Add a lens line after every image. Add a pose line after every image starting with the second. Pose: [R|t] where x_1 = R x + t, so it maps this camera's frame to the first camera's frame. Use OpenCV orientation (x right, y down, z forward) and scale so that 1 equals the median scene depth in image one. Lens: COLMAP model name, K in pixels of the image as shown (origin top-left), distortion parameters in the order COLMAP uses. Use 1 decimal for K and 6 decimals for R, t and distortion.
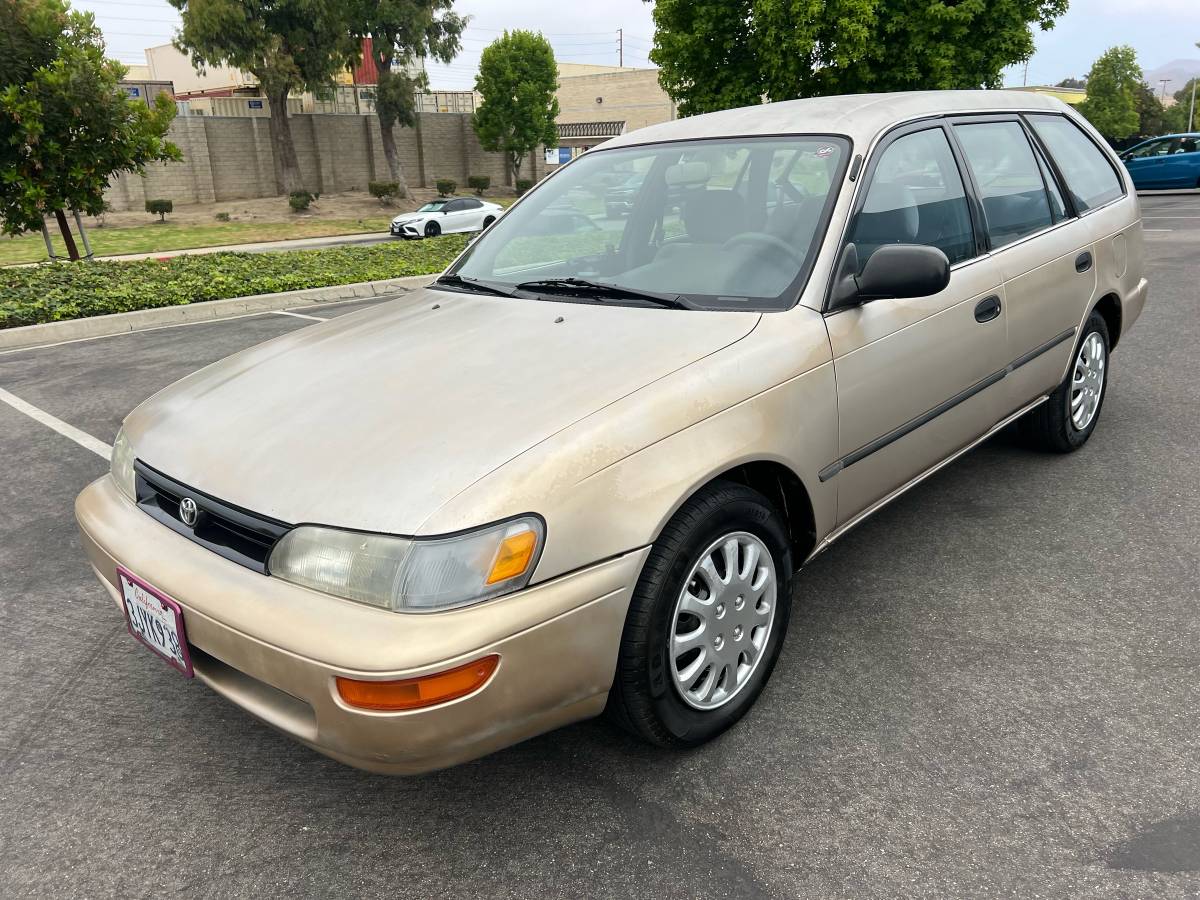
lens RADIAL K [[905.8, 0, 595.5], [0, 905.8, 444.6], [0, 0, 1]] dist [0.051217, -0.055093]
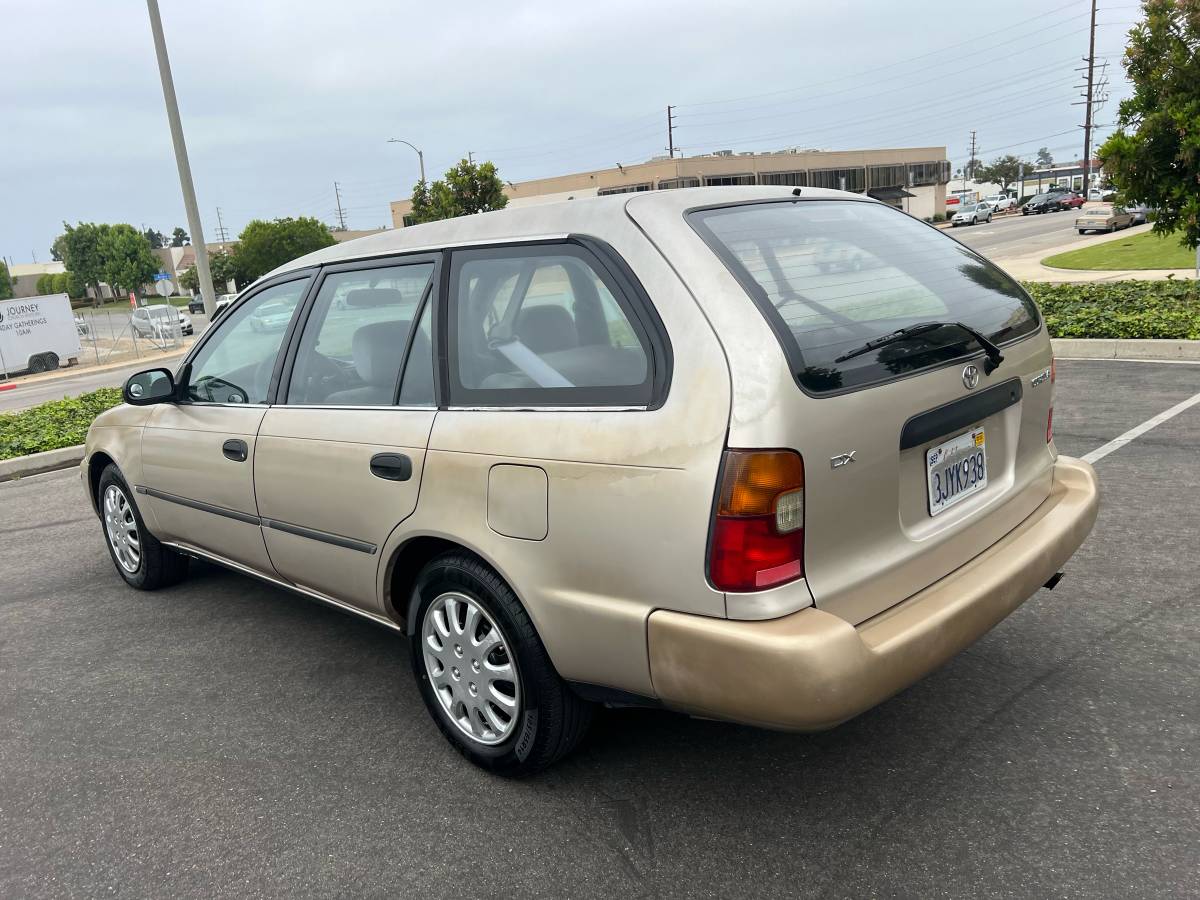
lens RADIAL K [[905.8, 0, 595.5], [0, 905.8, 444.6], [0, 0, 1]] dist [0.051217, -0.055093]
pose [[-0.019416, 0.257062, -0.966200, 0.225321], [-0.214052, 0.942906, 0.255166, -0.080277], [0.976629, 0.211771, 0.036717, 0.211328]]
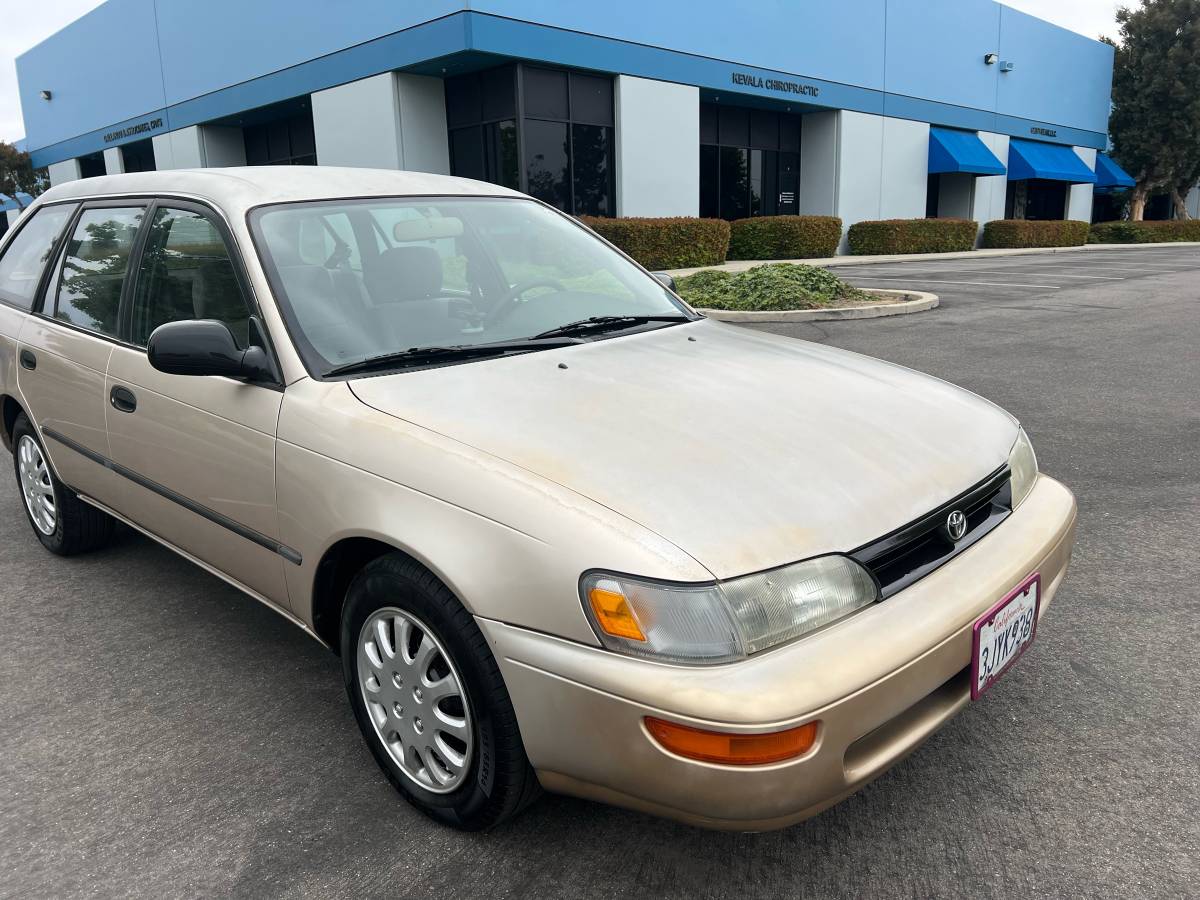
lens RADIAL K [[905.6, 0, 611.9], [0, 905.6, 451.3], [0, 0, 1]] dist [0.054016, -0.059374]
pose [[-0.001674, -0.203062, 0.979165, -0.147490], [0.330693, 0.923964, 0.192179, -0.032633], [-0.943737, 0.324125, 0.065605, 0.134901]]
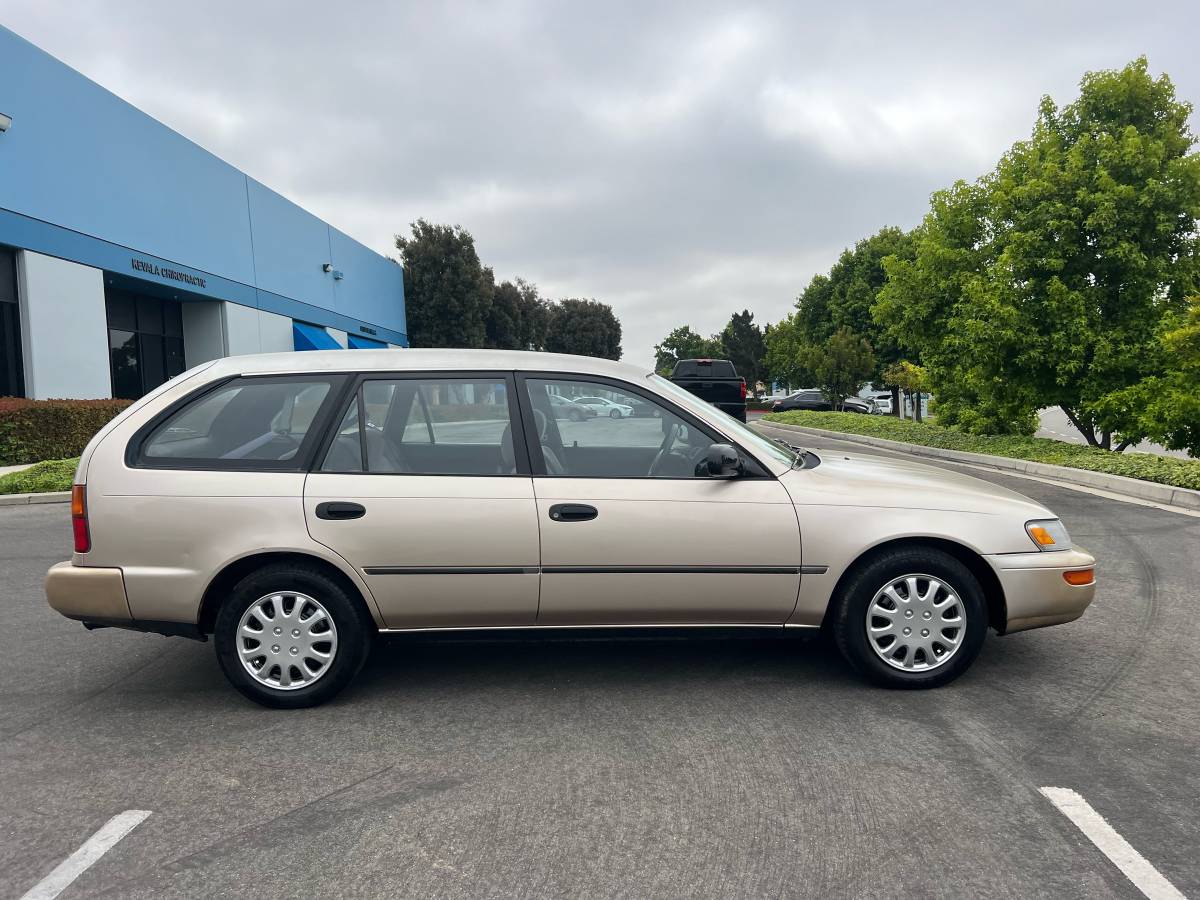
lens RADIAL K [[905.6, 0, 611.9], [0, 905.6, 451.3], [0, 0, 1]] dist [0.054016, -0.059374]
pose [[-0.693876, 0.011957, 0.719996, -0.149806], [0.275096, 0.928425, 0.249698, -0.097737], [-0.665476, 0.371327, -0.647501, 0.333585]]
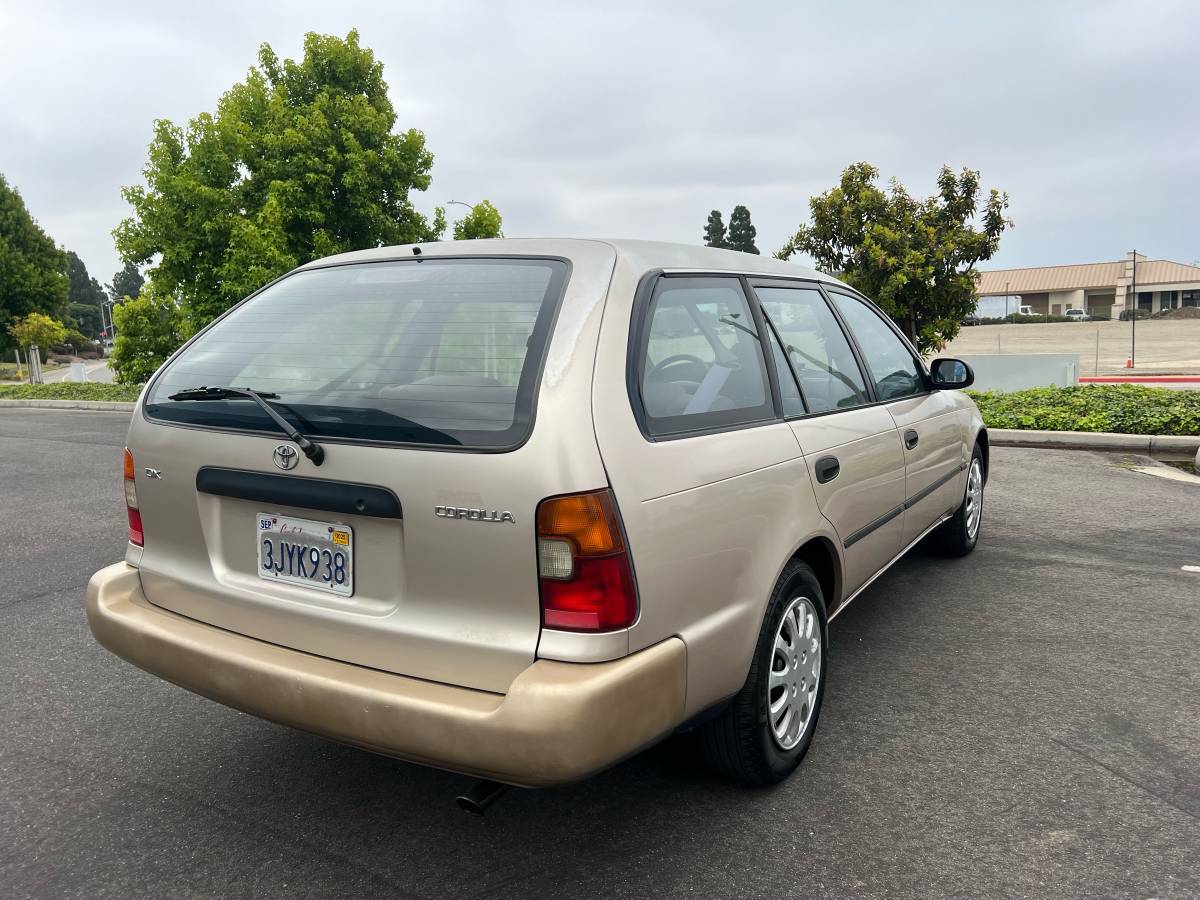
lens RADIAL K [[900.7, 0, 623.8], [0, 900.7, 438.8], [0, 0, 1]] dist [0.051441, -0.051234]
pose [[-0.973664, 0.102319, -0.203740, 0.092754], [0.004059, 0.901275, 0.433229, -0.117869], [0.227953, 0.420992, -0.877954, 0.363946]]
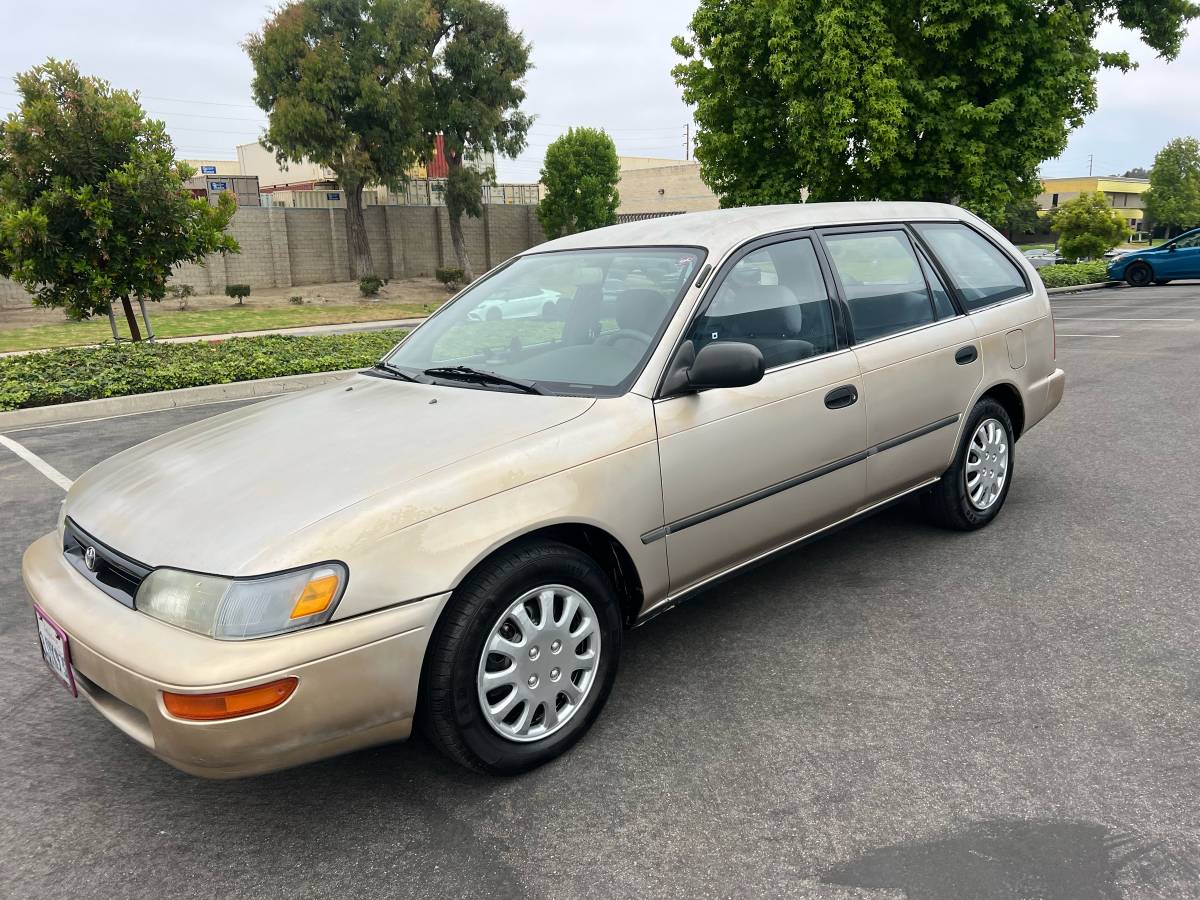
lens RADIAL K [[904.1, 0, 611.7], [0, 904.1, 443.5], [0, 0, 1]] dist [0.039234, -0.034086]
pose [[0.998375, 0.013724, -0.055307, 0.032151], [-0.018583, 0.995919, -0.088313, 0.001817], [0.053870, 0.089197, 0.994556, -0.017872]]
